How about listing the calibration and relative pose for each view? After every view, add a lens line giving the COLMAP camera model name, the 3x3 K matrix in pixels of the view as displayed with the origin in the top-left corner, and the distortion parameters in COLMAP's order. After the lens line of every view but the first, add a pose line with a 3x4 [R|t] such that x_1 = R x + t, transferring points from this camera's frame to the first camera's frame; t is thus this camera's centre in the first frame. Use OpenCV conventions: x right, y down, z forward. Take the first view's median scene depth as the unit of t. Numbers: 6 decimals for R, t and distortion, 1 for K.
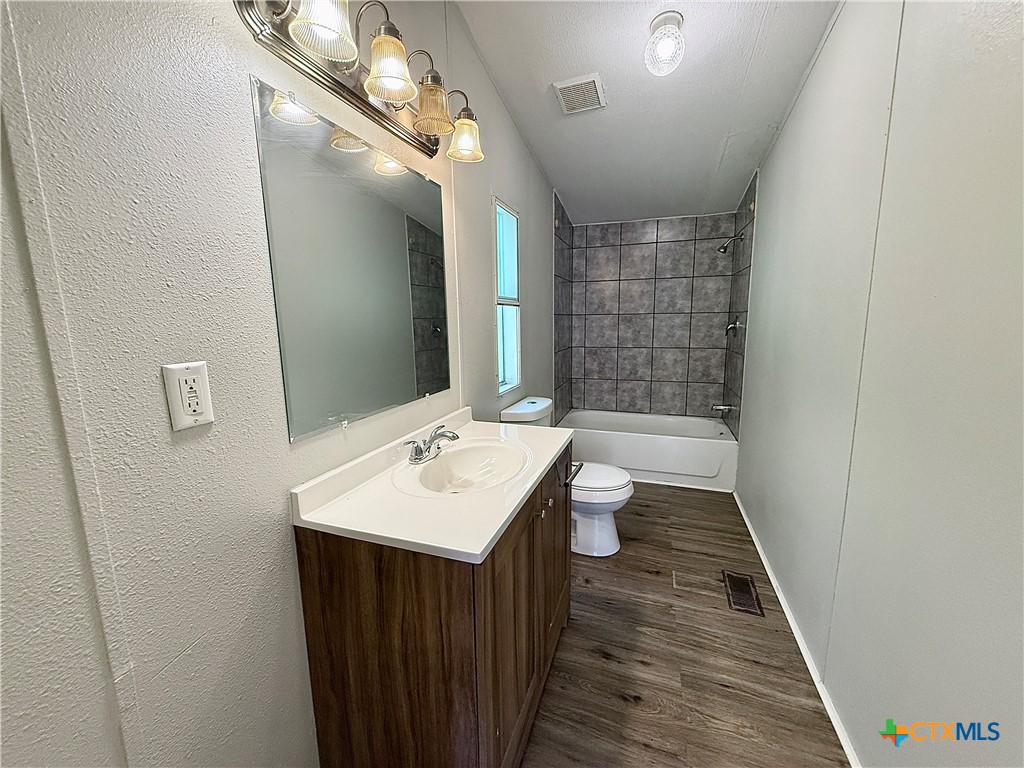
lens RADIAL K [[415.5, 0, 512.0], [0, 415.5, 384.0], [0, 0, 1]] dist [0.000263, 0.000077]
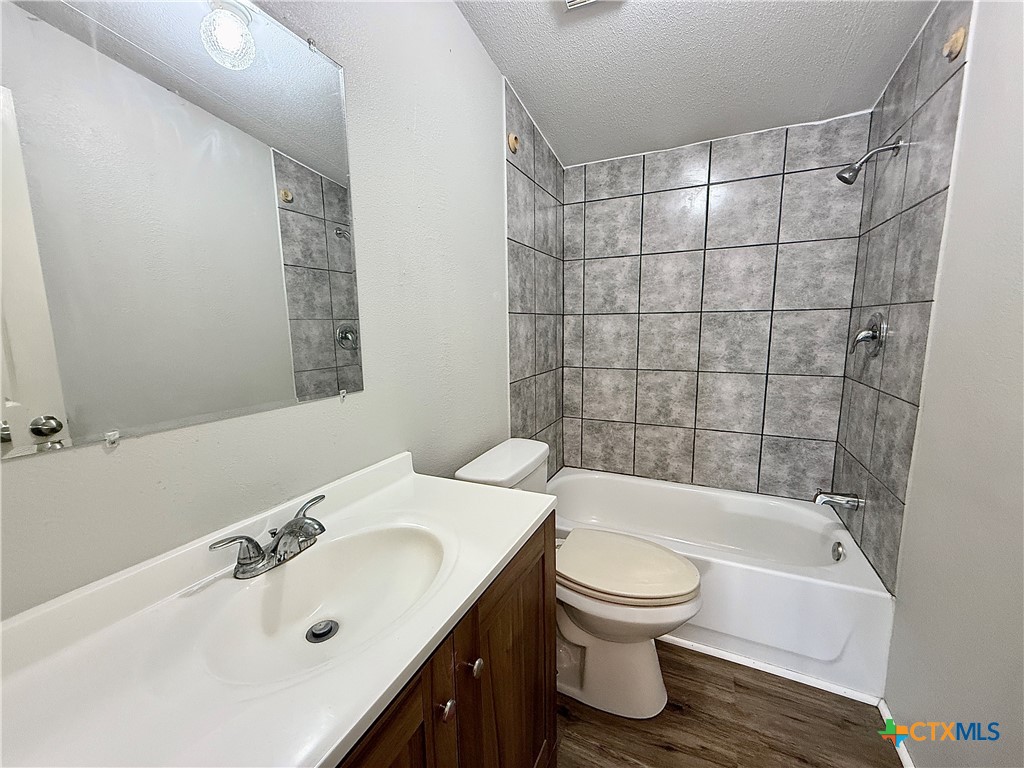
lens RADIAL K [[407.3, 0, 509.7], [0, 407.3, 384.8], [0, 0, 1]] dist [-0.000757, -0.000104]
pose [[0.992170, 0.020407, -0.123215, 0.149105], [-0.022114, 0.999677, -0.012498, -0.055801], [0.122920, 0.015125, 0.992301, 0.408033]]
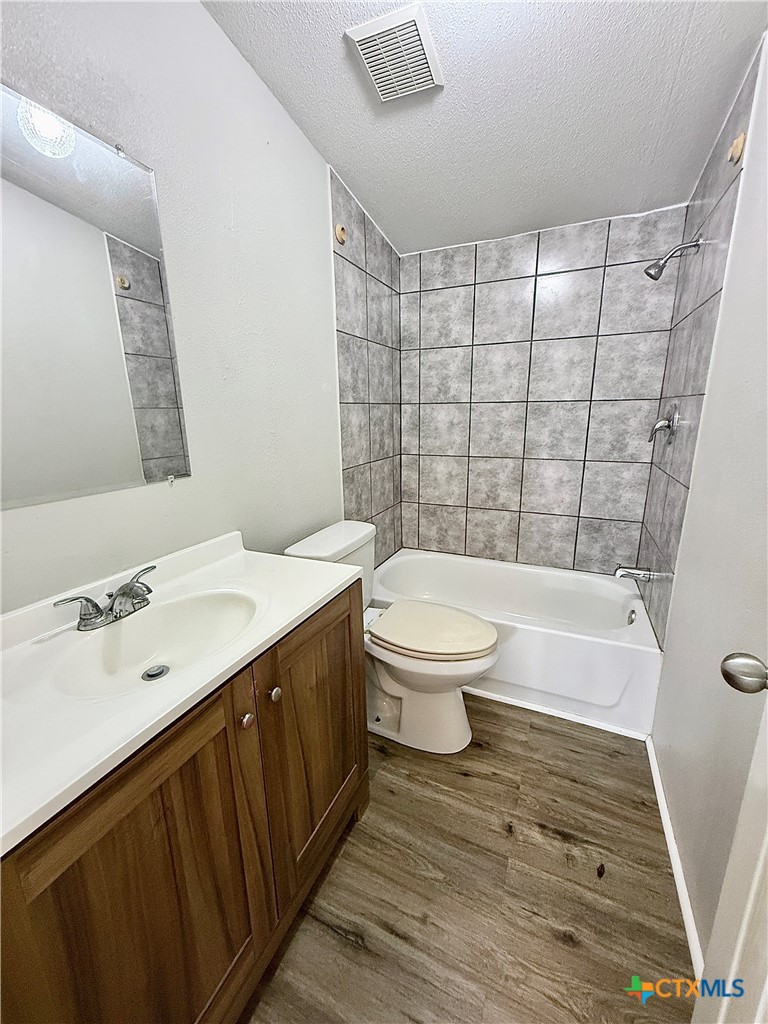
lens RADIAL K [[407.3, 0, 384.4], [0, 407.3, 510.4], [0, 0, 1]] dist [-0.000757, -0.000104]
pose [[0.994825, 0.026780, -0.098014, 0.194094], [-0.018921, 0.996595, 0.080253, -0.054913], [0.099829, -0.077983, 0.991944, 0.375510]]
